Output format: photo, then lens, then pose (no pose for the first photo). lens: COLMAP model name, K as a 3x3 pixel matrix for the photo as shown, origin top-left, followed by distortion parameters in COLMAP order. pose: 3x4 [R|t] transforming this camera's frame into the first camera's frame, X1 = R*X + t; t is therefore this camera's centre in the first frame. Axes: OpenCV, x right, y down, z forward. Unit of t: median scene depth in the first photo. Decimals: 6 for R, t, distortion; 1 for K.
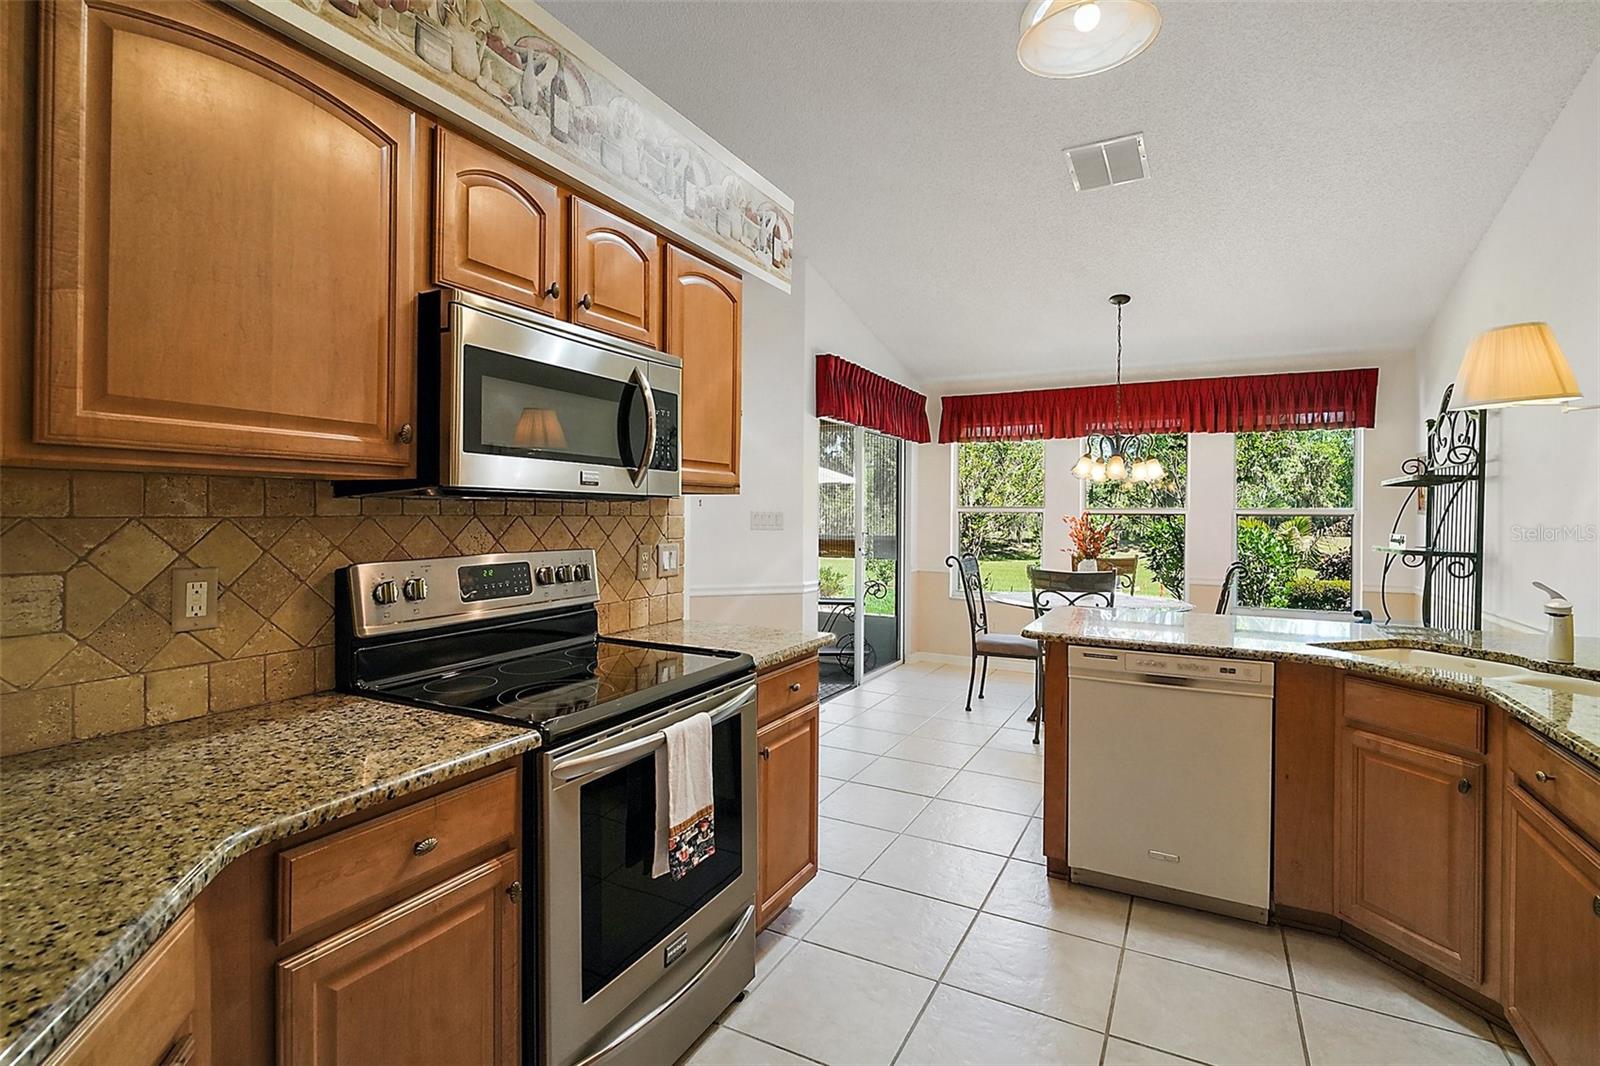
lens RADIAL K [[752.1, 0, 795.4], [0, 752.1, 518.3], [0, 0, 1]] dist [-0.003550, -0.001789]
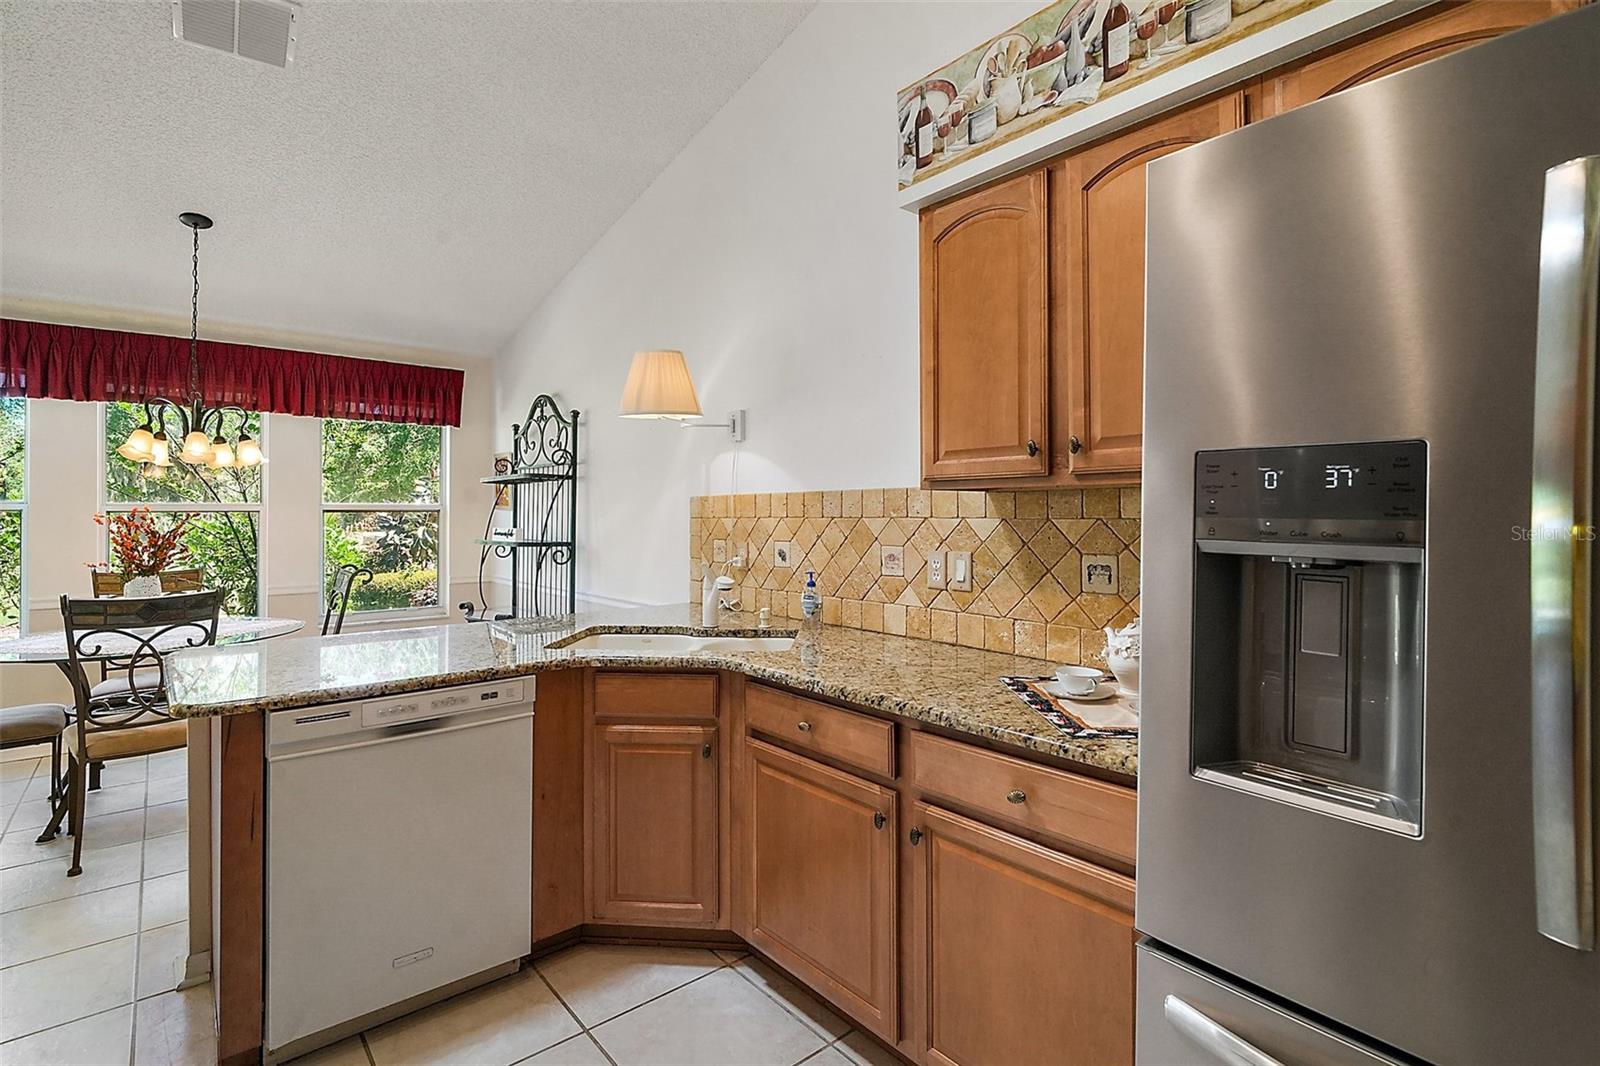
lens RADIAL K [[752.1, 0, 788.4], [0, 752.1, 506.9], [0, 0, 1]] dist [-0.003550, -0.001789]
pose [[0.363065, -0.002229, 0.931761, -0.058117], [0.011992, 0.999925, -0.002280, -0.001574], [-0.931687, 0.012001, 0.363064, 0.260119]]
